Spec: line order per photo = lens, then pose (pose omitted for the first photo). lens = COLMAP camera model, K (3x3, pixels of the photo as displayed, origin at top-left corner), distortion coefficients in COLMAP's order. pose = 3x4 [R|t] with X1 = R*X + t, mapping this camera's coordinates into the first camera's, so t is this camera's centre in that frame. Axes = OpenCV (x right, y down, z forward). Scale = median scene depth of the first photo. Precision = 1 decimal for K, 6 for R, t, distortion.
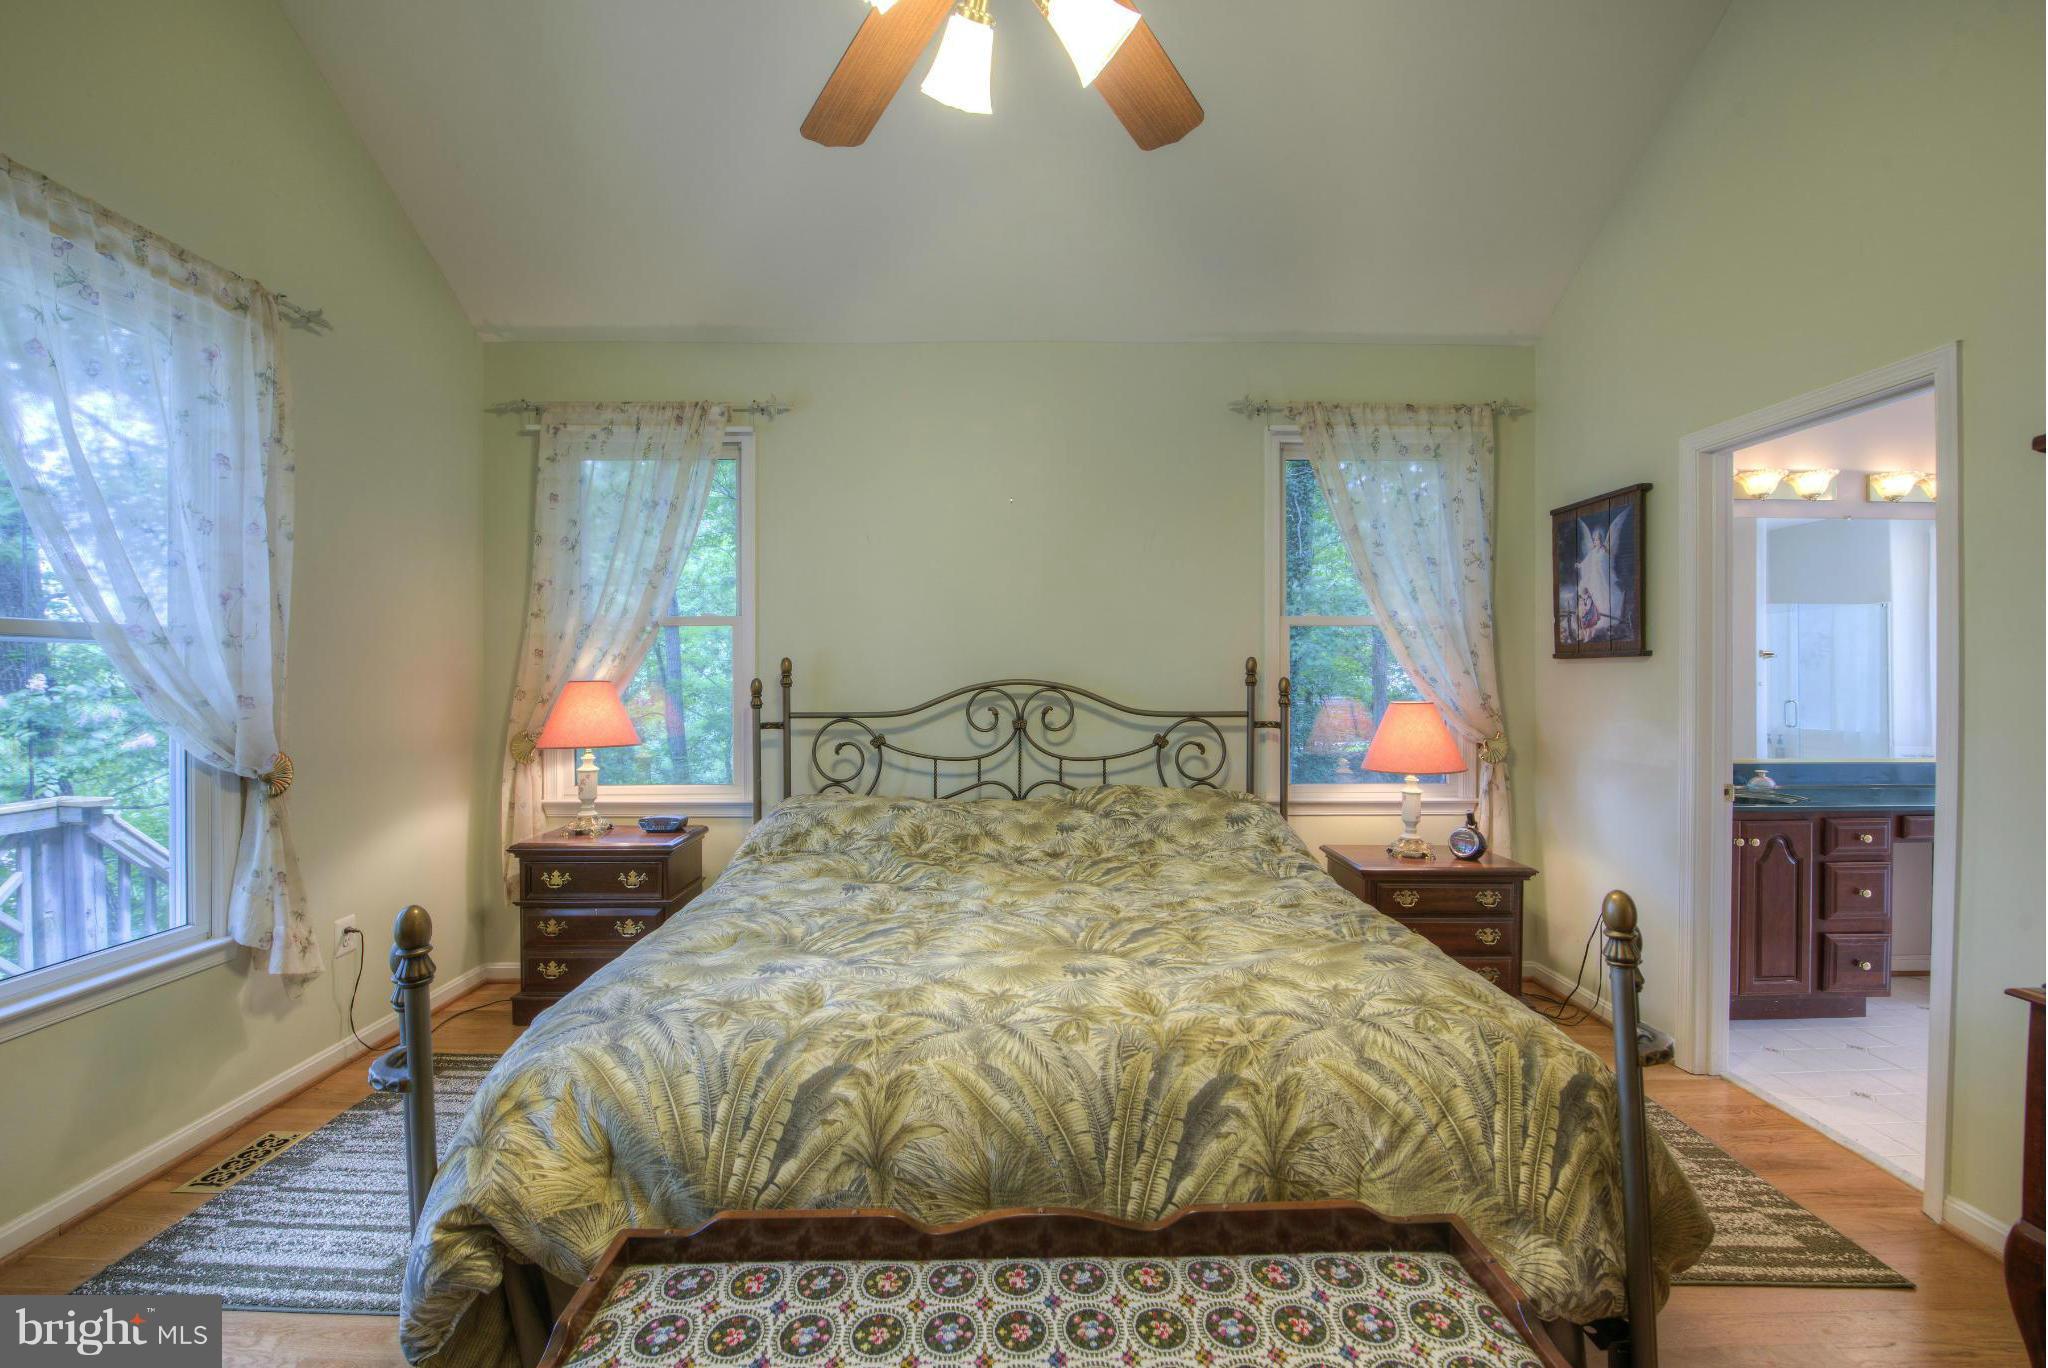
lens RADIAL K [[824.3, 0, 1024.2], [0, 824.3, 684.3], [0, 0, 1]] dist [-0.014960, -0.001966]
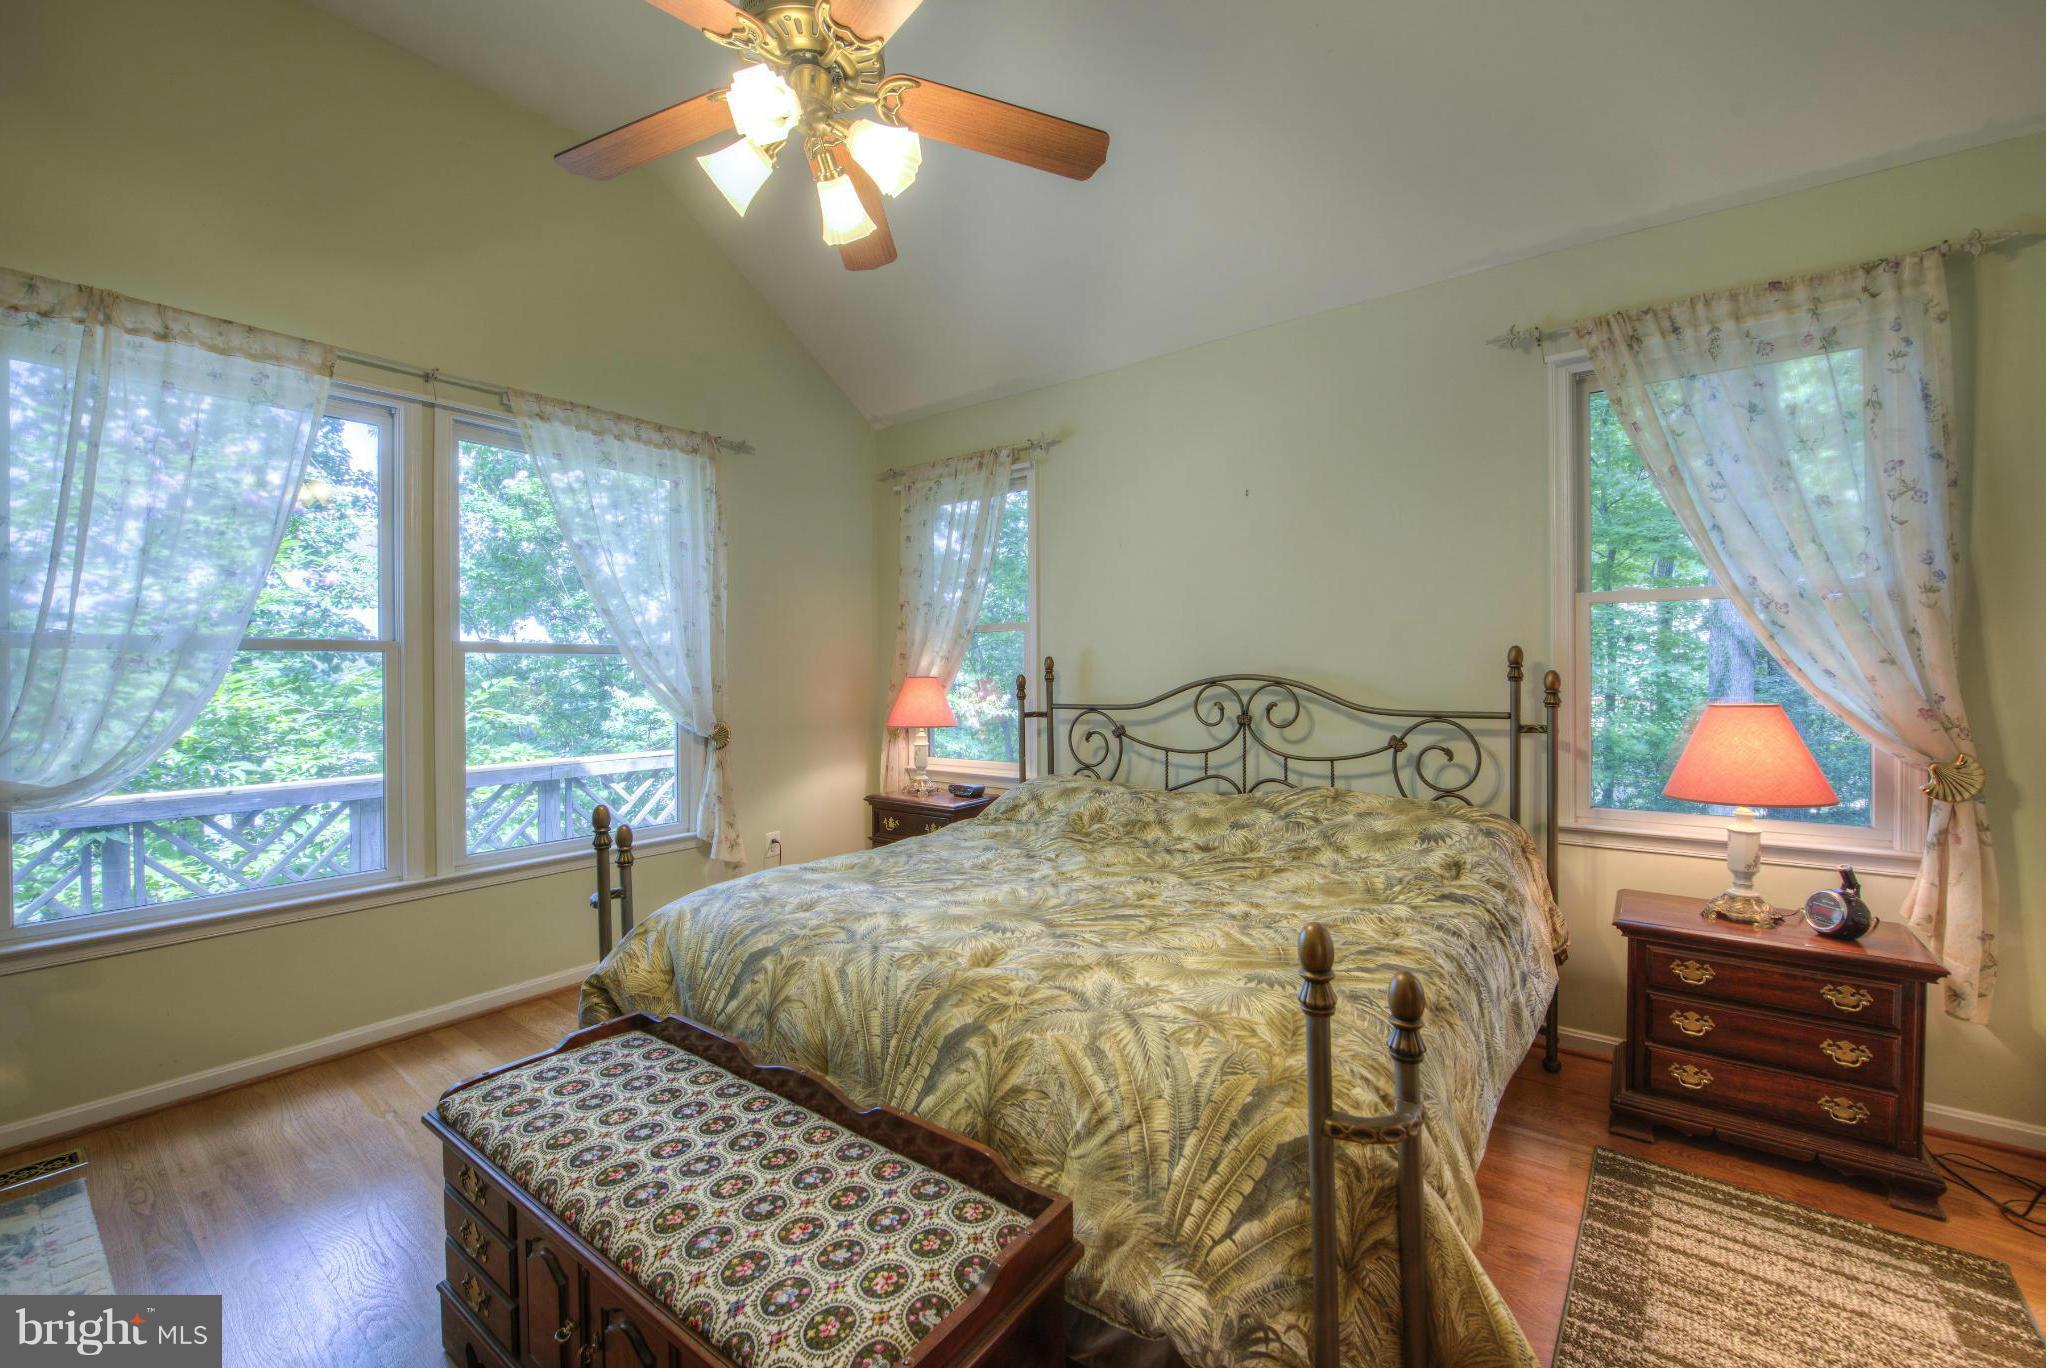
lens RADIAL K [[824.3, 0, 1017.0], [0, 824.3, 680.5], [0, 0, 1]] dist [-0.014960, -0.001966]
pose [[0.789919, 0.000812, -0.613210, 0.462292], [0.000417, 0.999998, 0.001862, -0.000621], [0.613211, -0.001727, 0.789918, 0.062244]]
